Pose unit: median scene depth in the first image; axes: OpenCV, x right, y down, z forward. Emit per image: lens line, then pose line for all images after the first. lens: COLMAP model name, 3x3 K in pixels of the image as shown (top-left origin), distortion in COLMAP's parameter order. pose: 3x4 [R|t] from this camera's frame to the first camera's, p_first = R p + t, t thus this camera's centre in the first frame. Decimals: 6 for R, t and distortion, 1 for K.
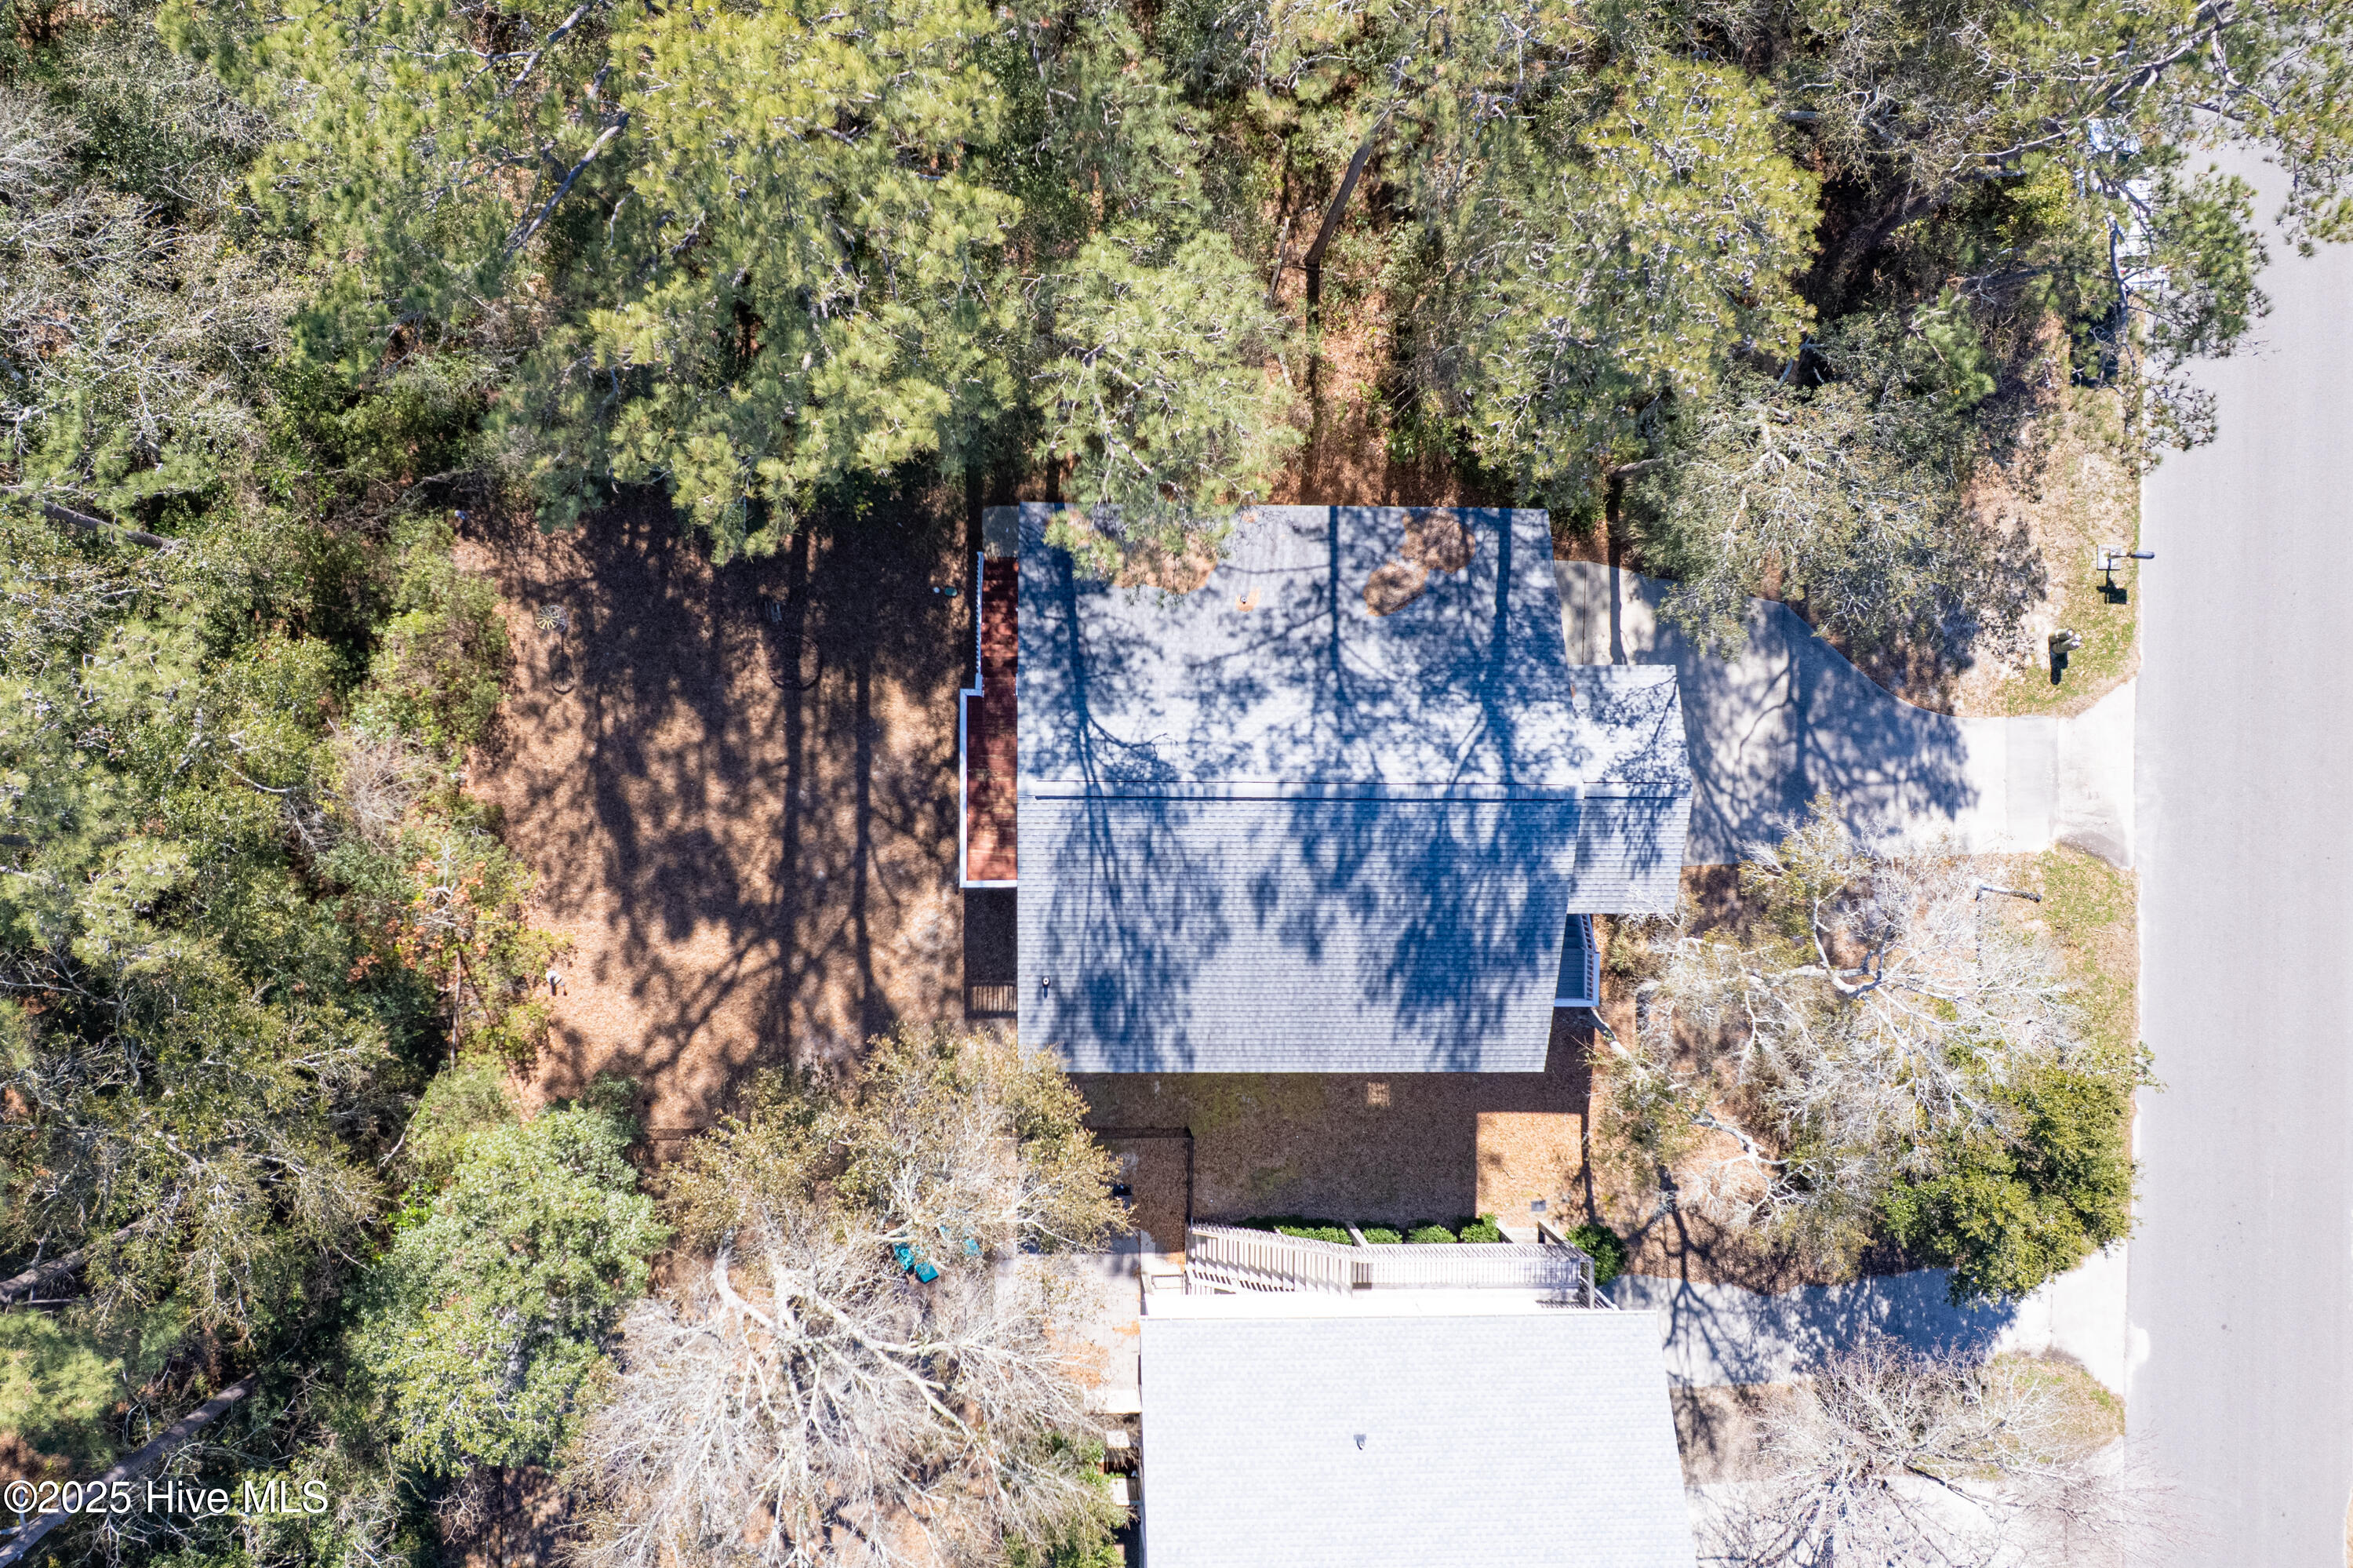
lens RADIAL K [[1517.0, 0, 1176.5], [0, 1517.0, 784.0], [0, 0, 1]] dist [-0.035455, 0.002270]
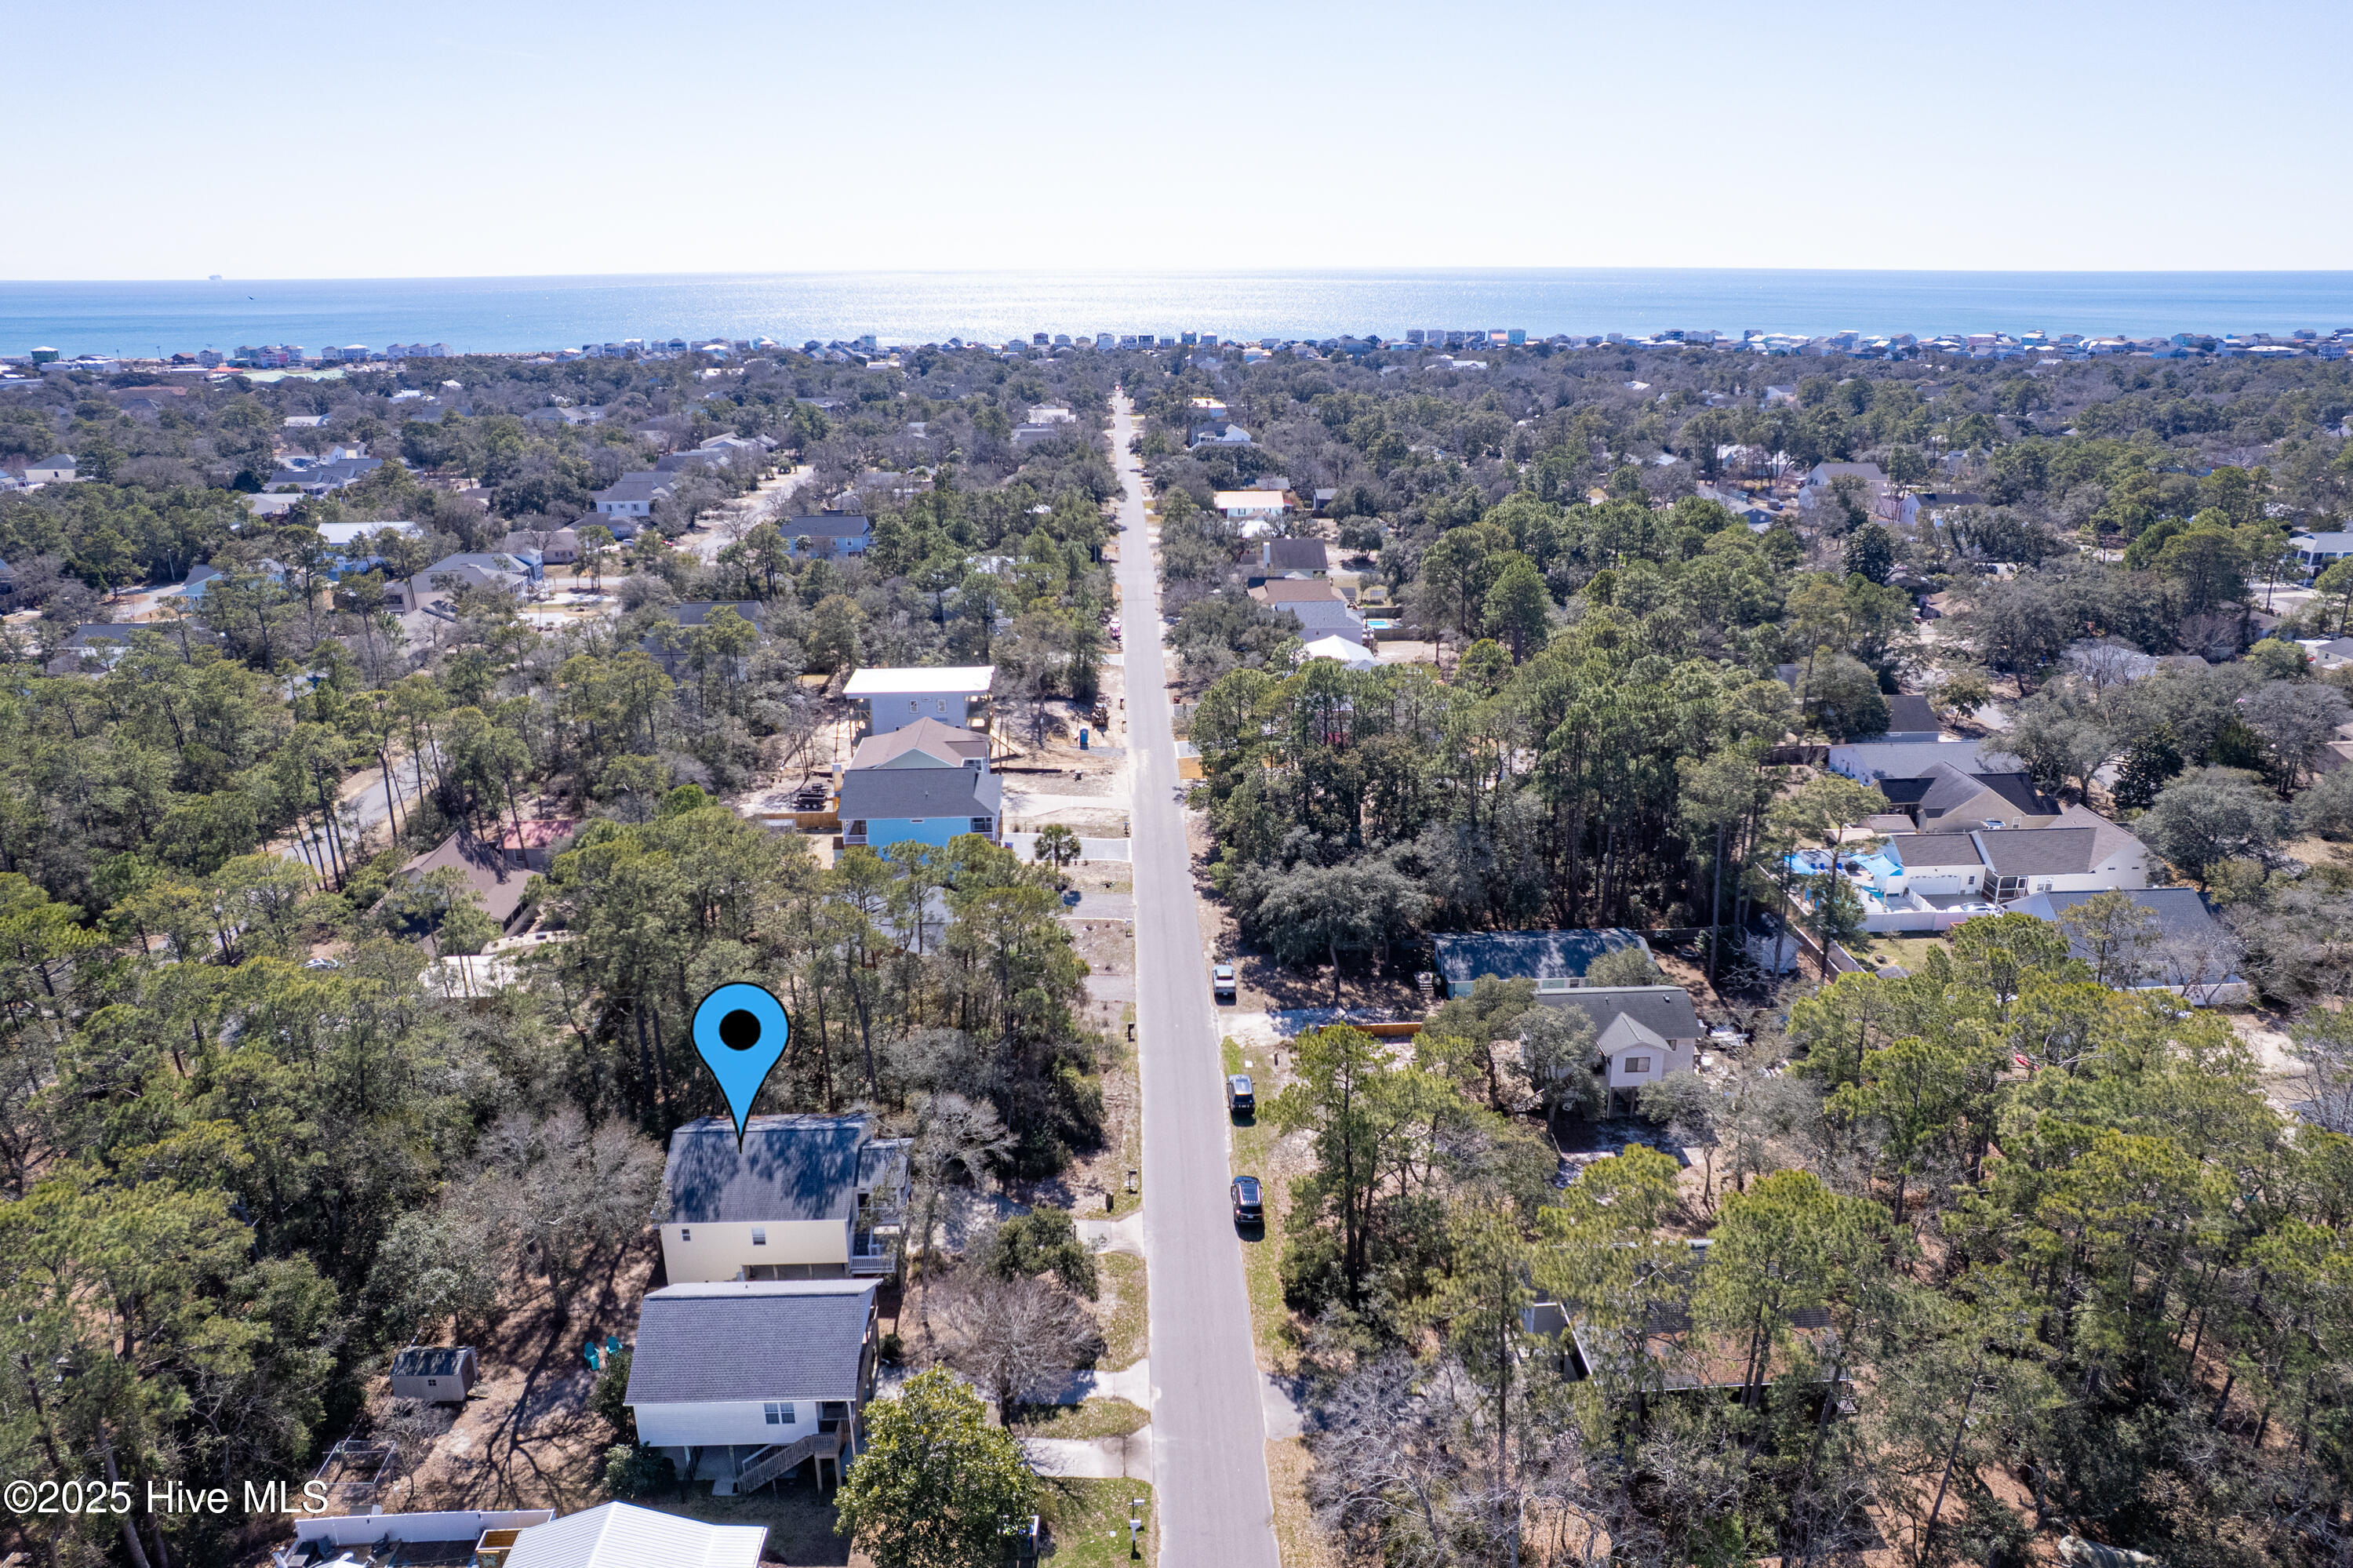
lens RADIAL K [[1517.0, 0, 1176.5], [0, 1517.0, 784.0], [0, 0, 1]] dist [-0.035455, 0.002270]
pose [[0.997119, -0.063154, 0.042015, 0.812392], [0.061245, 0.343508, -0.937151, 2.669006], [0.044753, 0.937024, 0.346386, -0.713677]]
